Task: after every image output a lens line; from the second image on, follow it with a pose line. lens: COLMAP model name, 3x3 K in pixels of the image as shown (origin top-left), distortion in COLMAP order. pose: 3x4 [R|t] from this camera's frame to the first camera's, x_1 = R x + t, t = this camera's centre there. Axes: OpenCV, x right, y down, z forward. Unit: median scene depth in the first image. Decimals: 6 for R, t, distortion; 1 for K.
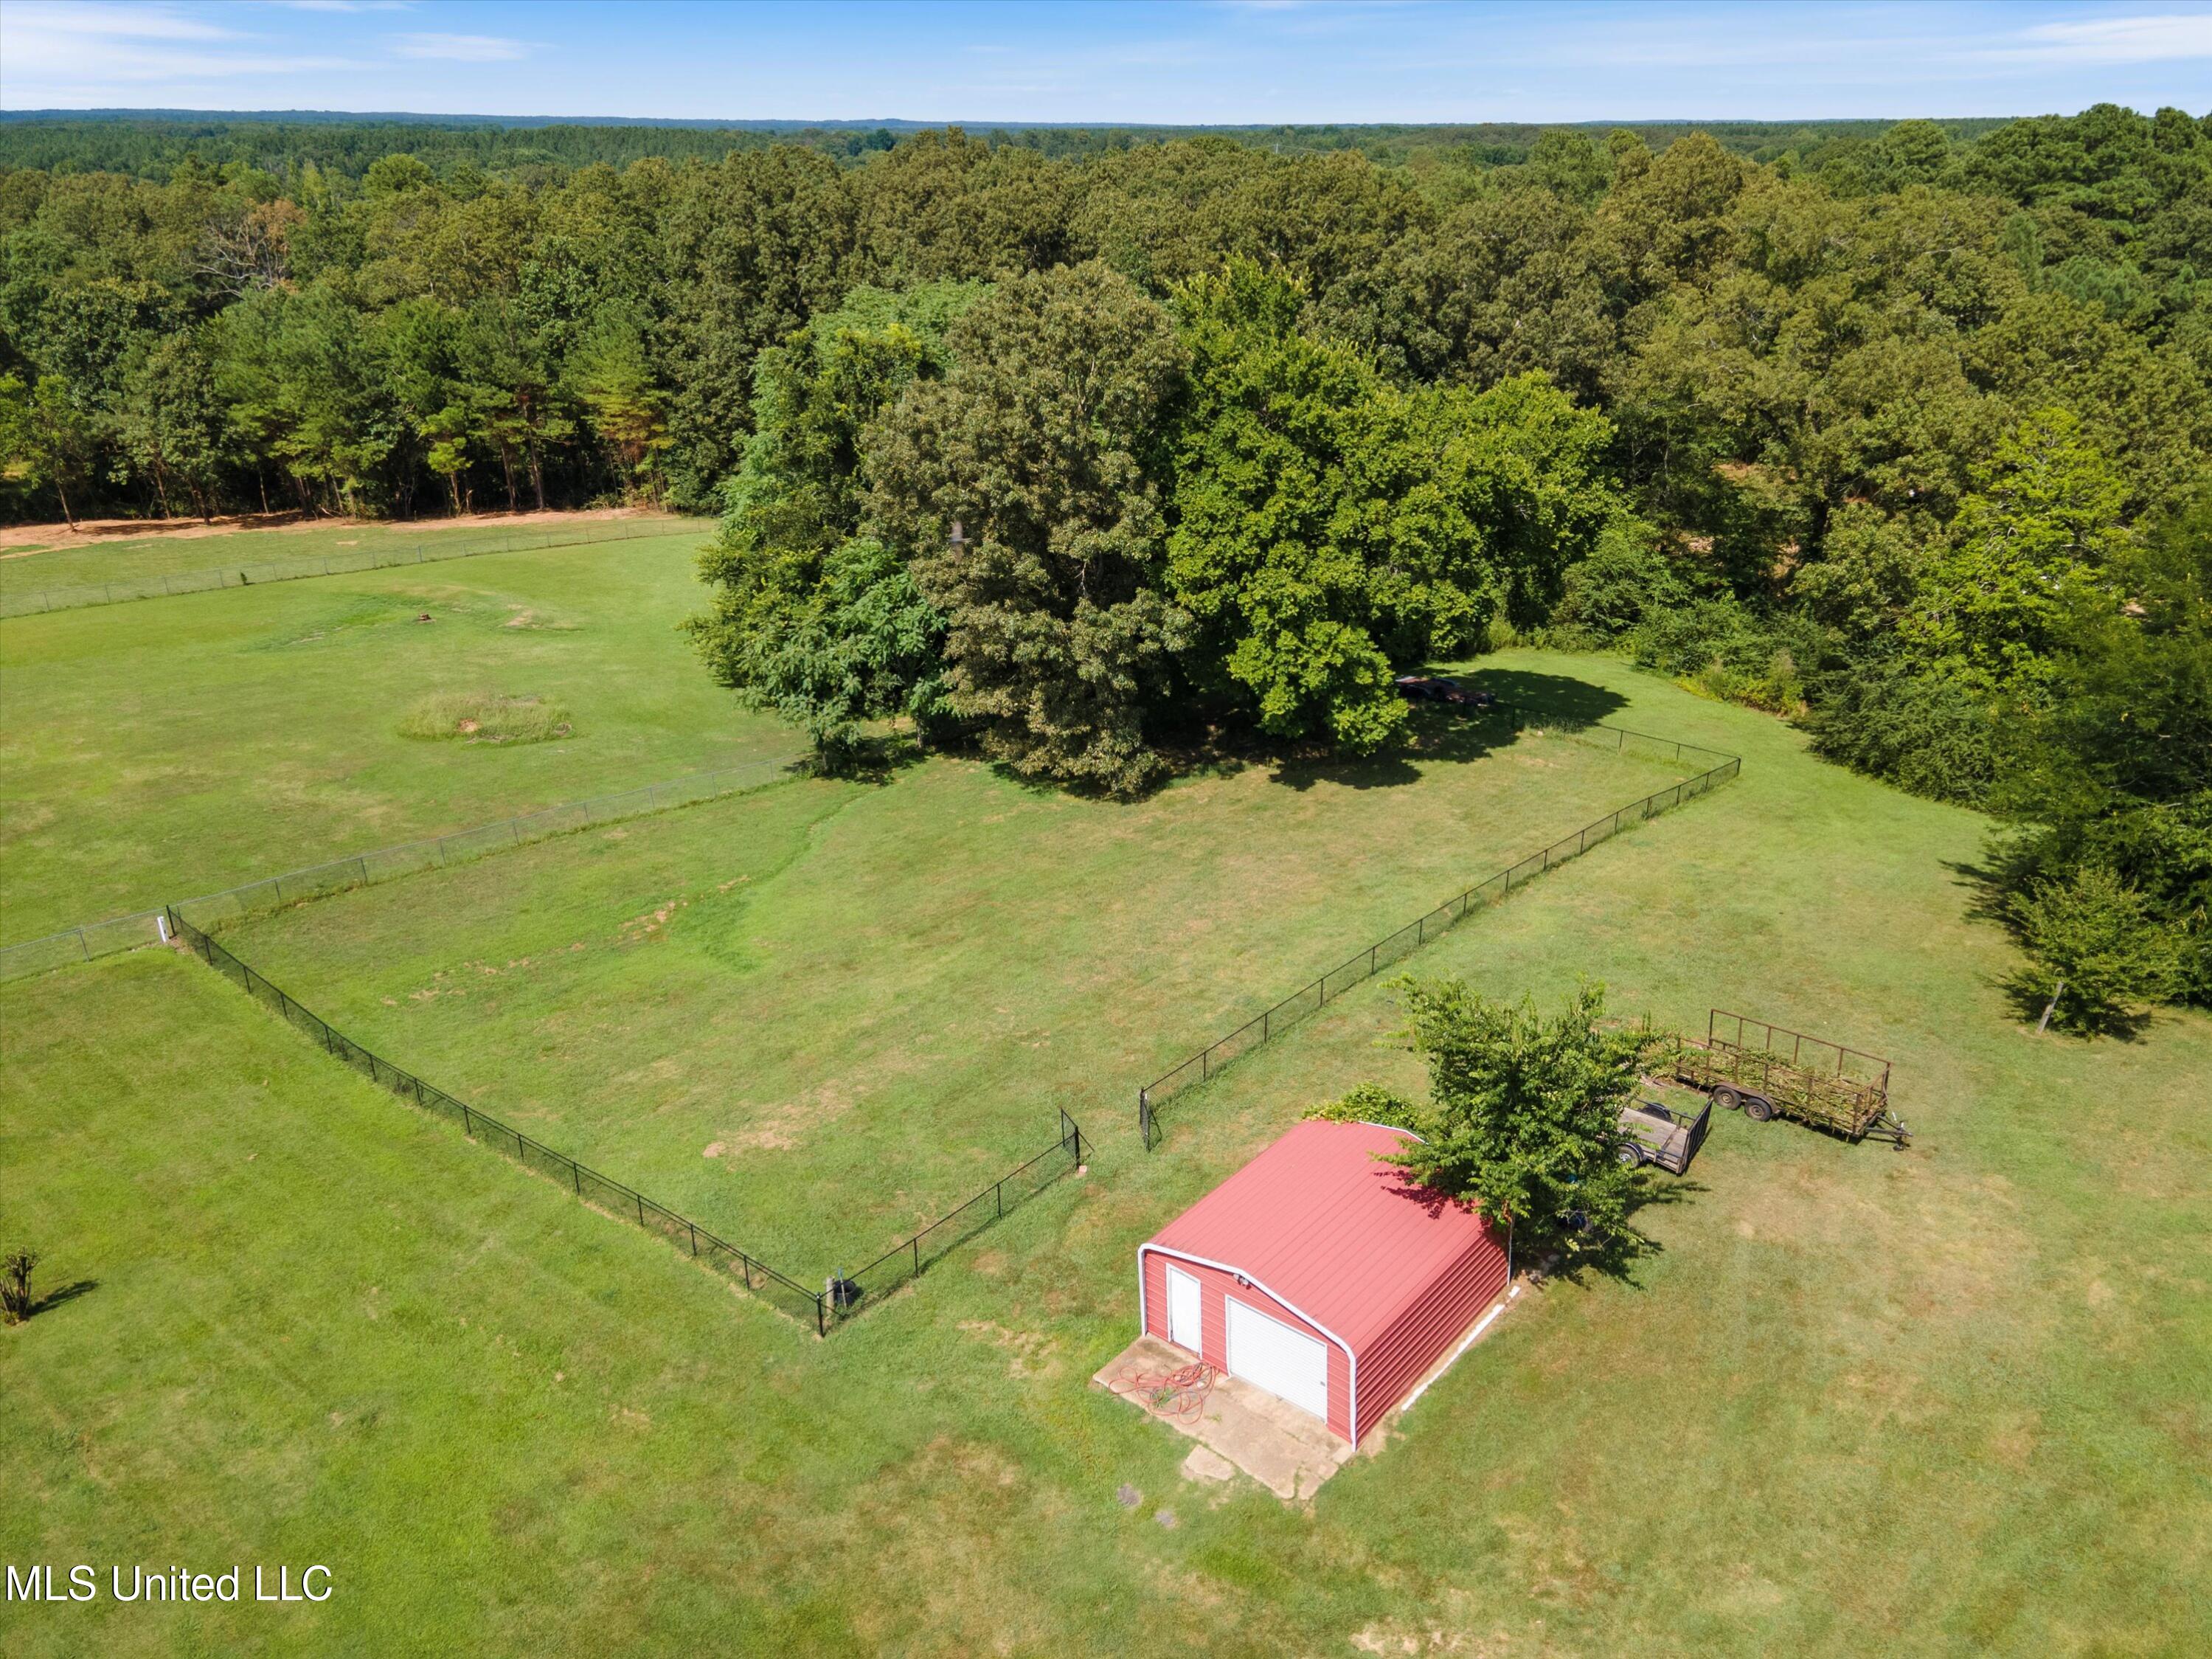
lens RADIAL K [[1614.0, 0, 1116.0], [0, 1614.0, 841.7], [0, 0, 1]] dist [0.032993, 0.029017]
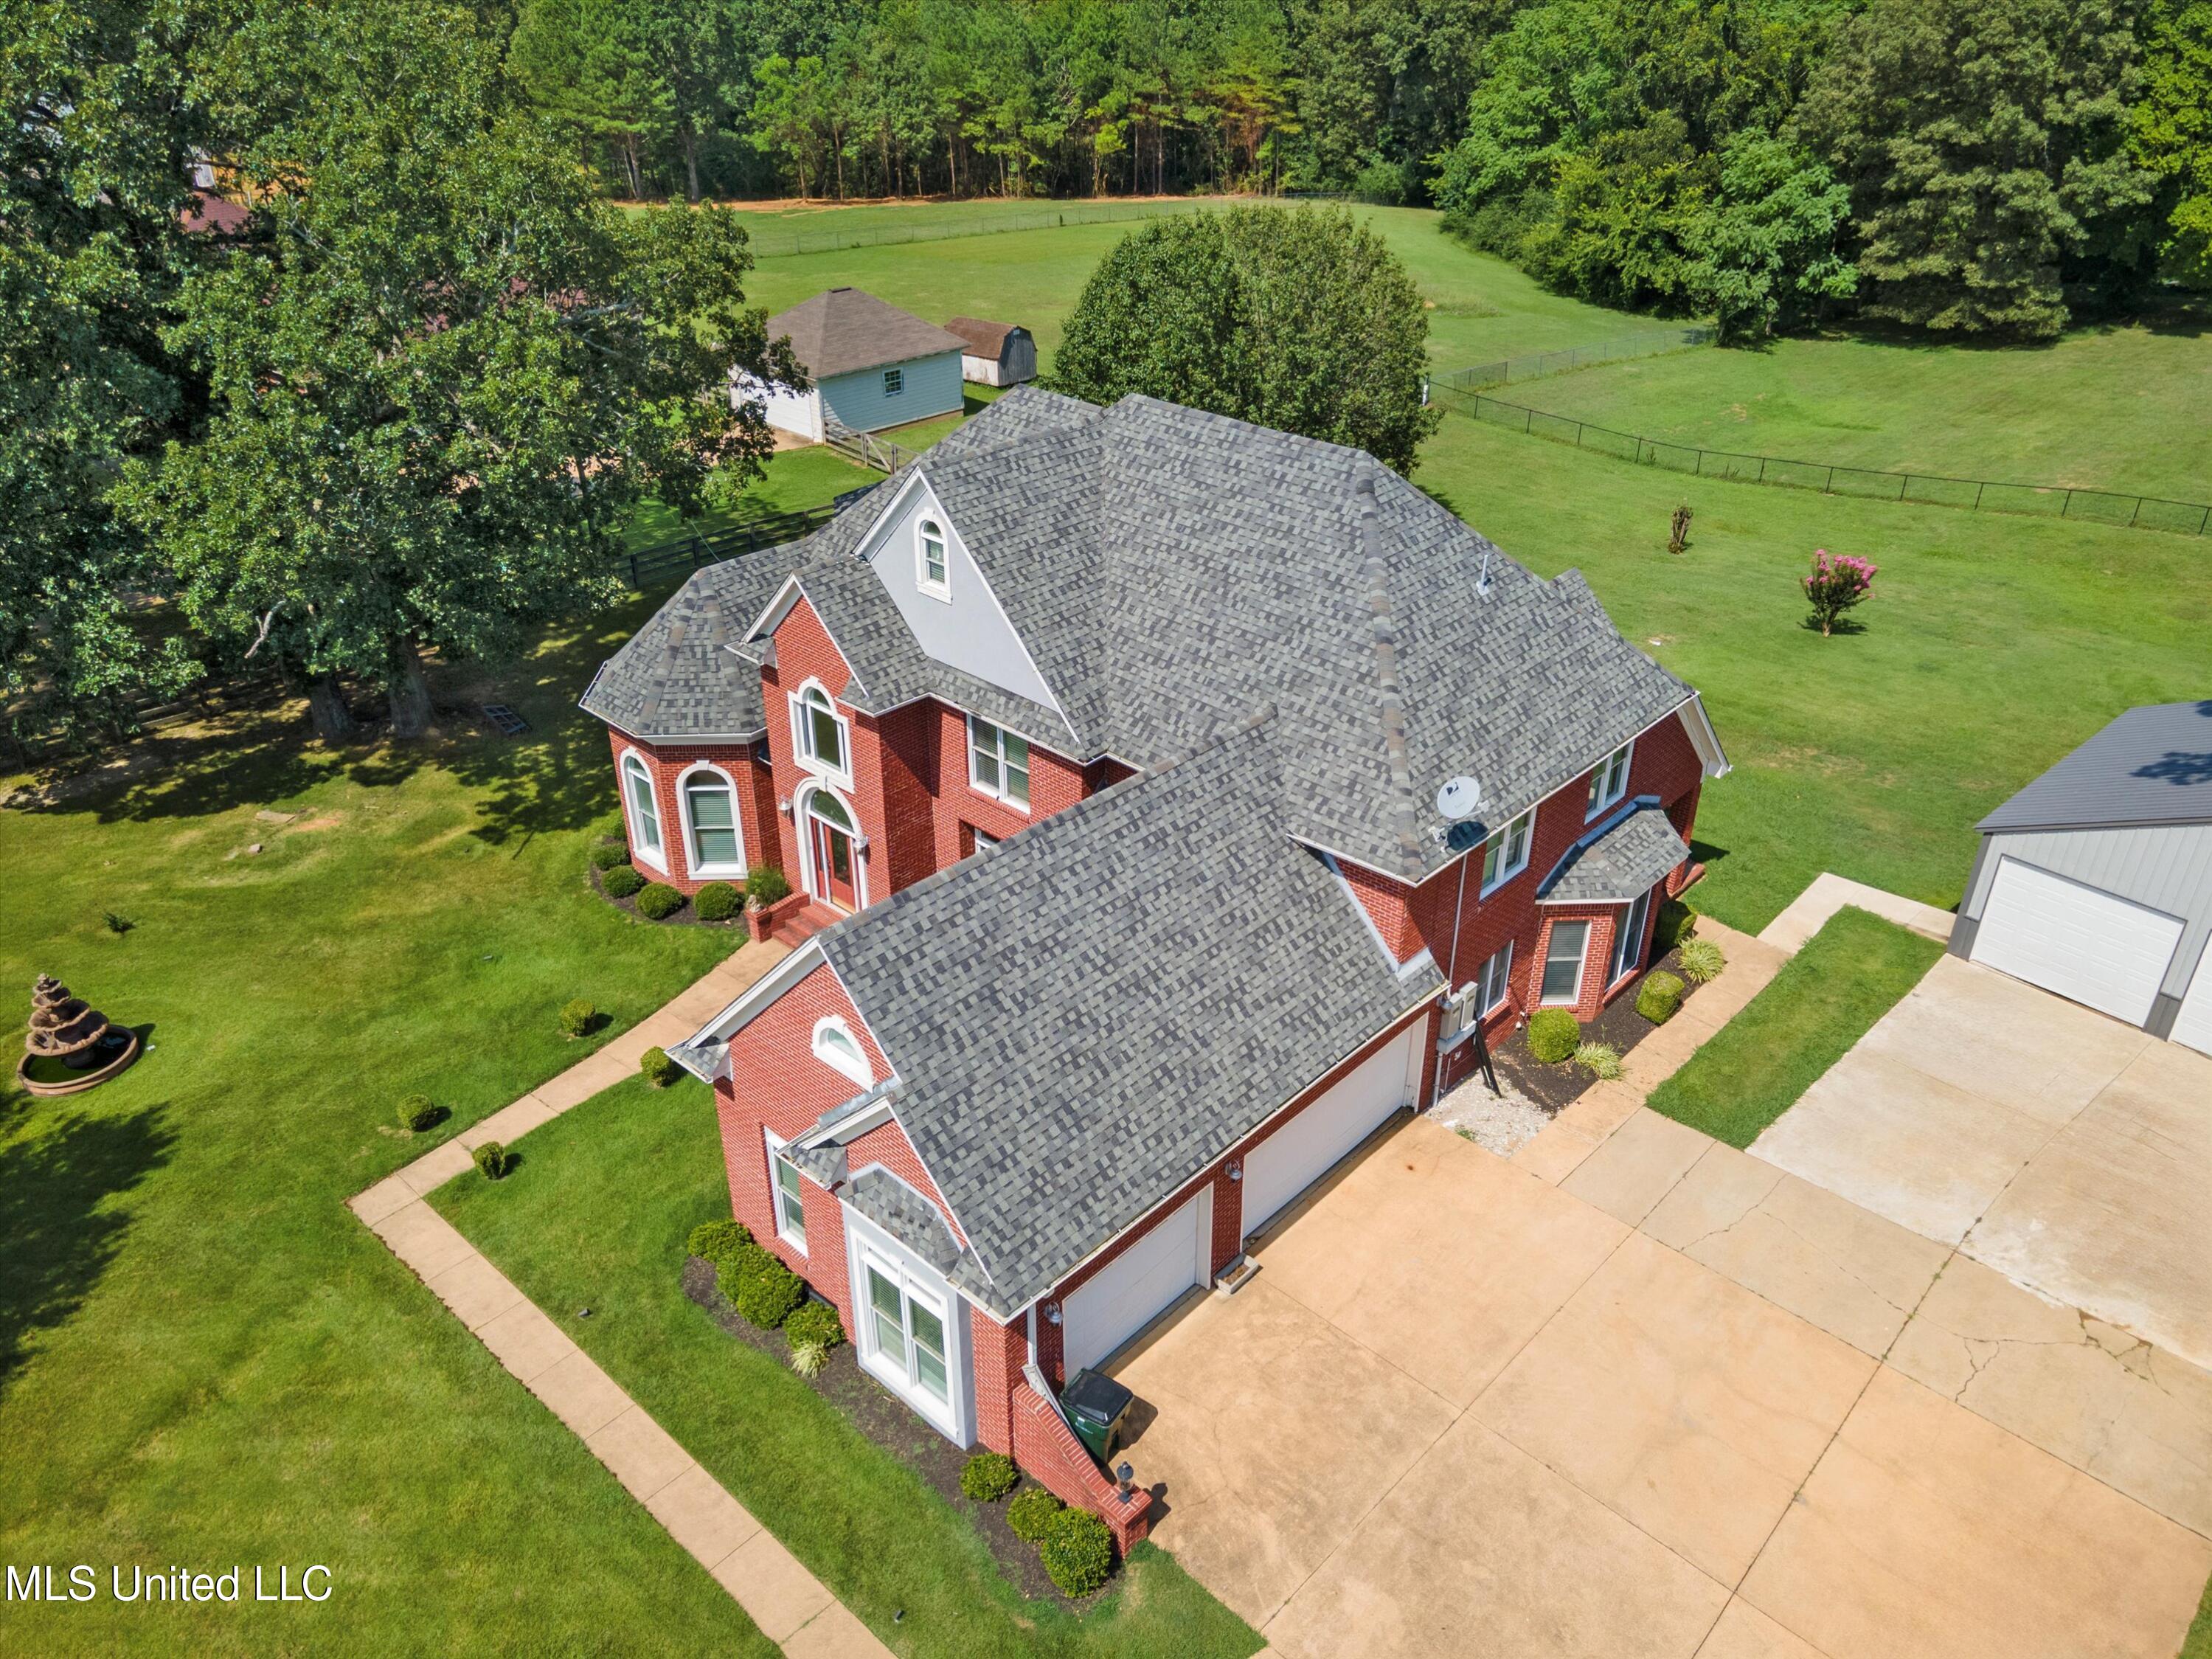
lens RADIAL K [[1614.0, 0, 1123.4], [0, 1614.0, 823.2], [0, 0, 1]] dist [0.032993, 0.029017]
pose [[0.998452, 0.031377, -0.045928, -0.601371], [-0.026709, 0.994736, 0.098930, 0.221720], [0.048790, -0.097550, 0.994034, -0.294257]]
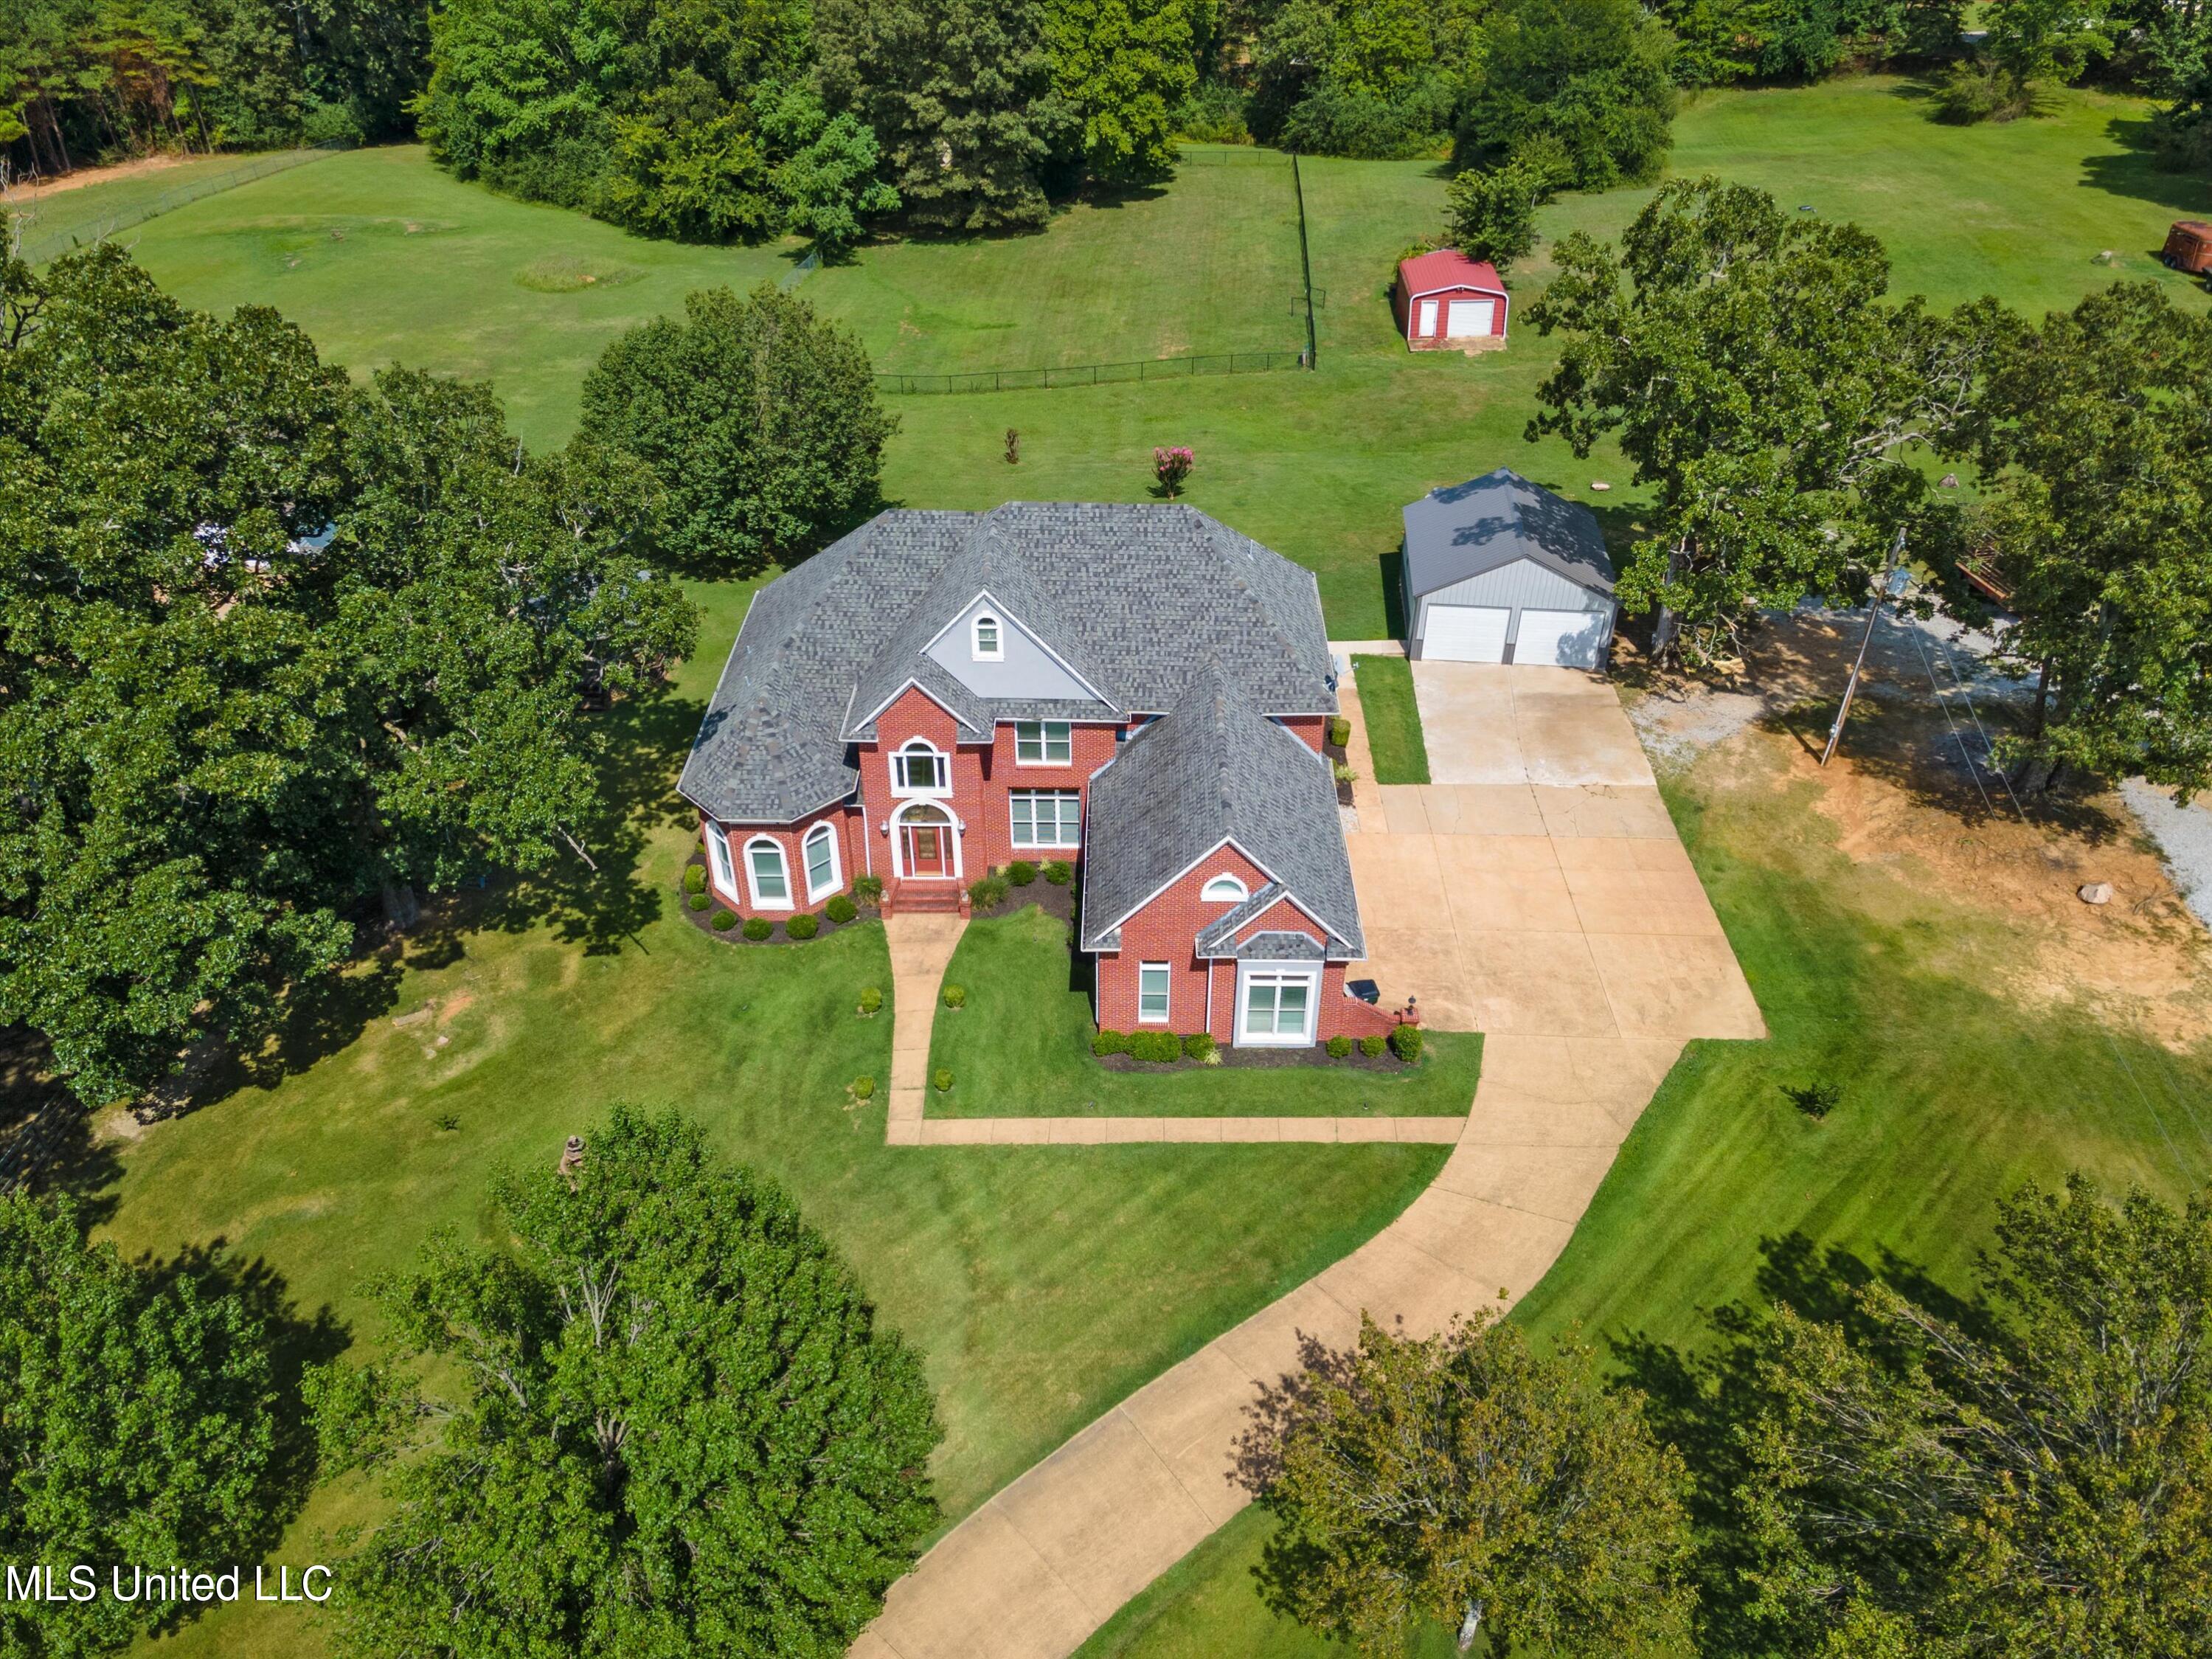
lens RADIAL K [[1614.0, 0, 1119.6], [0, 1614.0, 817.4], [0, 0, 1]] dist [0.032993, 0.029017]
pose [[0.777867, -0.360156, 0.514987, -0.995404], [0.249445, 0.929112, 0.272998, 0.097705], [-0.576802, -0.083895, 0.812565, -0.459877]]
